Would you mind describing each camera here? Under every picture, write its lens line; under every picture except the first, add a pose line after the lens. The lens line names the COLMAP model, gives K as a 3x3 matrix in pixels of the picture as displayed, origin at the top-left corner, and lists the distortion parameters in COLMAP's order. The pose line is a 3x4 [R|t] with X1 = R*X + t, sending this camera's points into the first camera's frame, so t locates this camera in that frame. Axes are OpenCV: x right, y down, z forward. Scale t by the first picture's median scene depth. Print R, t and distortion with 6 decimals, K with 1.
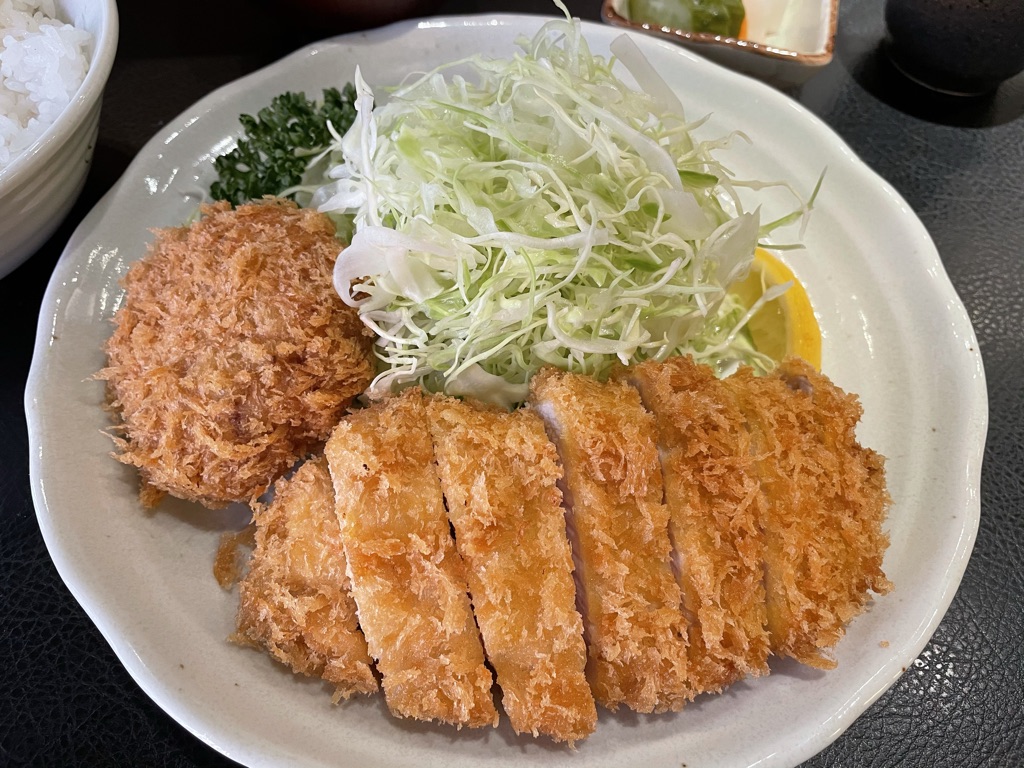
lens RADIAL K [[655.1, 0, 531.9], [0, 655.1, 382.6], [0, 0, 1]] dist [0.005756, -0.052717]
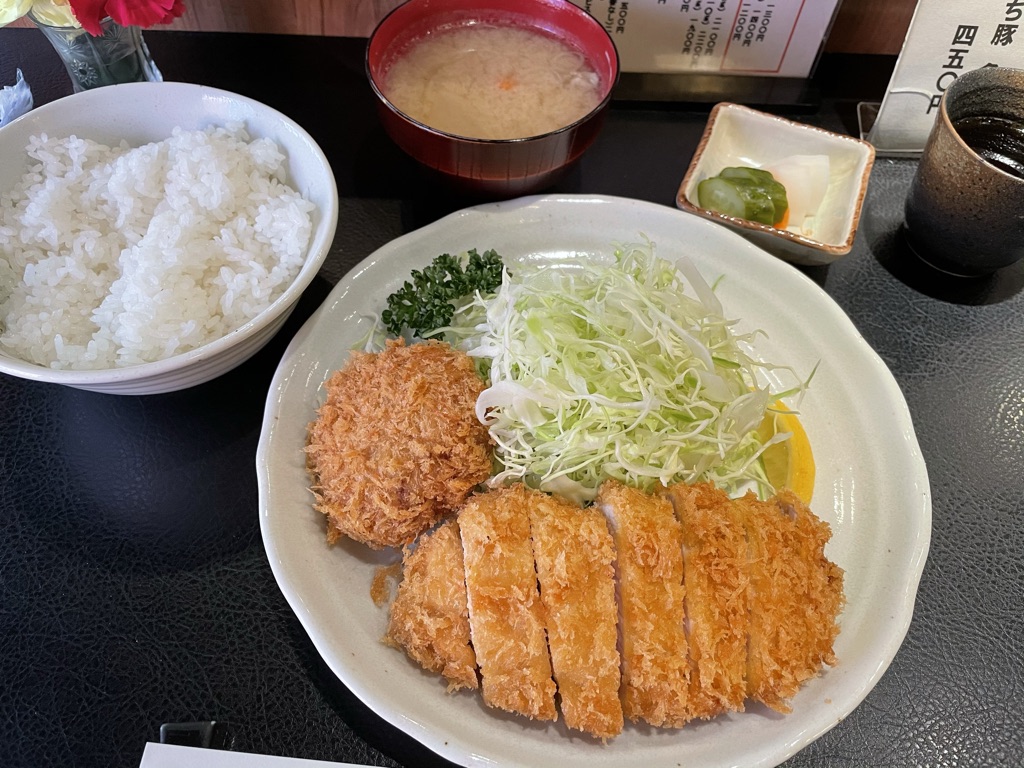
lens RADIAL K [[655.1, 0, 531.9], [0, 655.1, 382.6], [0, 0, 1]] dist [0.005756, -0.052717]
pose [[0.991572, 0.096479, -0.086464, -0.048774], [-0.100910, 0.993716, -0.048428, -0.154620], [0.081249, 0.056745, 0.995077, -0.496527]]
